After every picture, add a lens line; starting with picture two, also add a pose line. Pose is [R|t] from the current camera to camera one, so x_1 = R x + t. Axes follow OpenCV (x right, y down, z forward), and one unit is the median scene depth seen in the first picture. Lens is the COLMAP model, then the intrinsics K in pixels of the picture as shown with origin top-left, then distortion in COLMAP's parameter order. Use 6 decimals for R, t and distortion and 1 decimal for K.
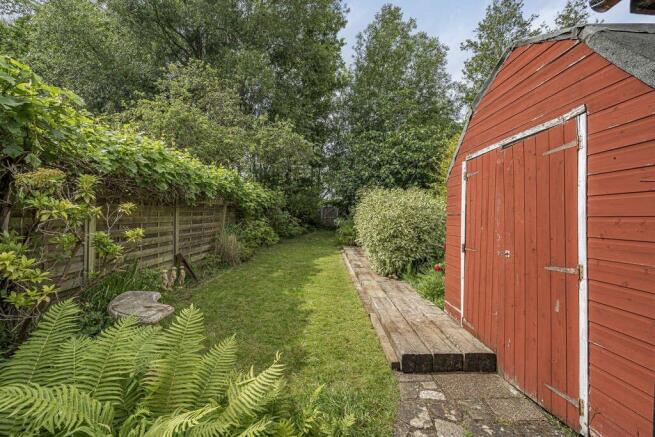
lens RADIAL K [[302.6, 0, 329.0], [0, 302.6, 216.8], [0, 0, 1]] dist [0.000021, 0.001252]
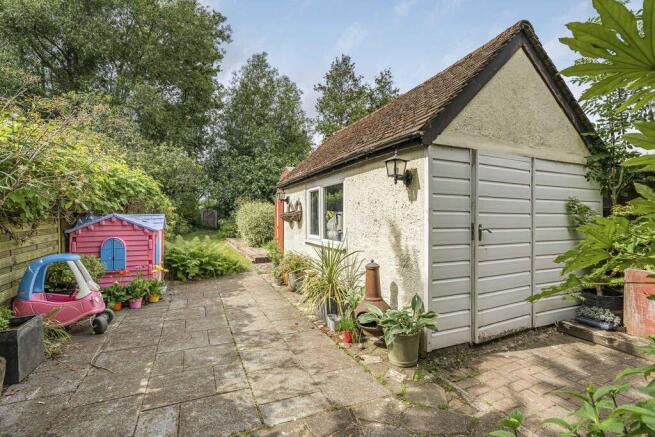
lens RADIAL K [[302.6, 0, 324.4], [0, 302.6, 217.9], [0, 0, 1]] dist [0.000021, 0.001252]
pose [[0.922863, -0.007421, 0.385058, -0.037571], [0.008997, 0.999957, -0.002290, 0.003001], [-0.385024, 0.005578, 0.922890, -0.265314]]
